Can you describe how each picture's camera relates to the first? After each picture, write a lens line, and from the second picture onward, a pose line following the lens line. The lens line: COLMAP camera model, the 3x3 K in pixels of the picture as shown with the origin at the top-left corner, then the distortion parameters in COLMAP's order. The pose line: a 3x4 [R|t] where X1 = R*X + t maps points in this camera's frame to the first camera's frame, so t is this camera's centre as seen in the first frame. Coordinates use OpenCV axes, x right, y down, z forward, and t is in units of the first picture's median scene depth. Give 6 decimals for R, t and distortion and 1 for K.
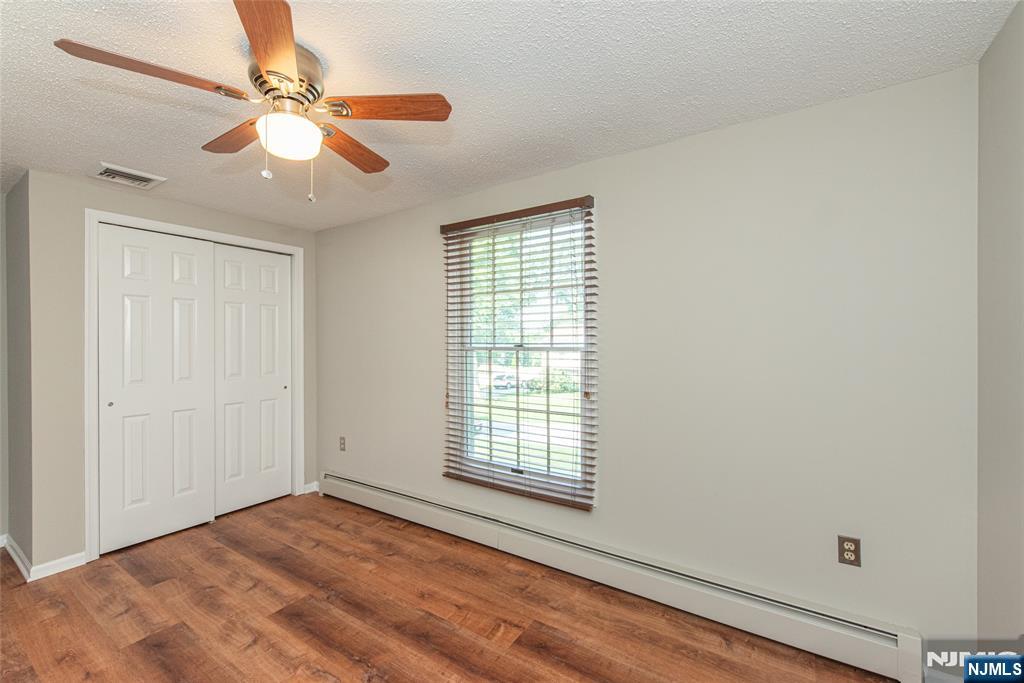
lens RADIAL K [[418.4, 0, 509.3], [0, 418.4, 342.5], [0, 0, 1]] dist [0.002618, -0.000430]
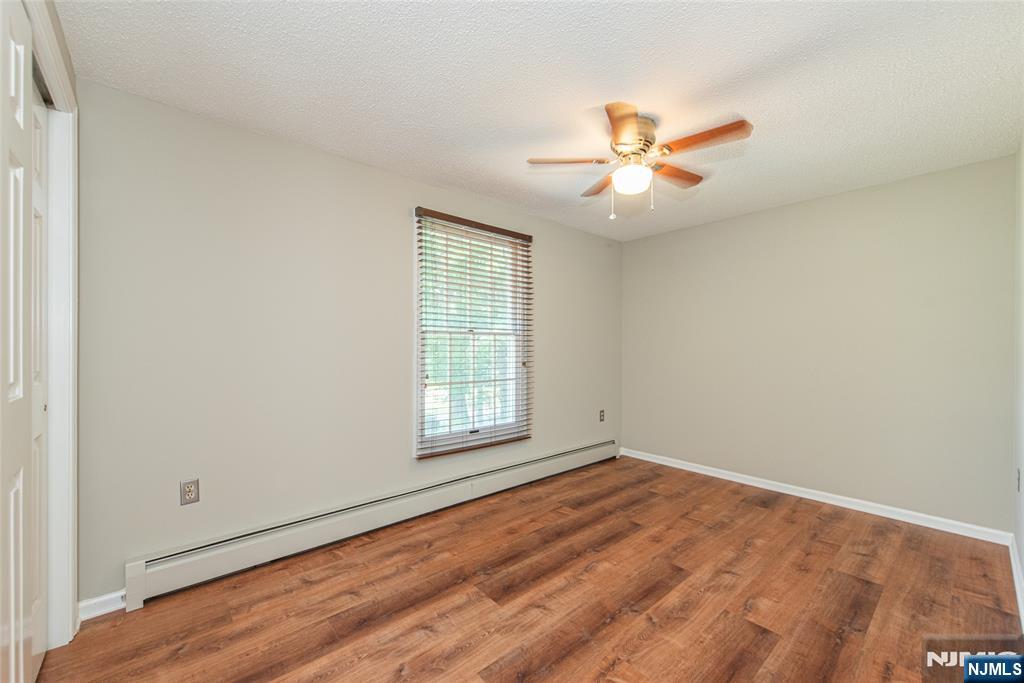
lens RADIAL K [[418.4, 0, 515.4], [0, 418.4, 347.0], [0, 0, 1]] dist [0.002618, -0.000430]
pose [[0.255076, -0.000216, 0.966921, -1.126478], [0.000154, 1.000000, 0.000183, 0.054535], [-0.966921, 0.000102, 0.255076, 0.555210]]
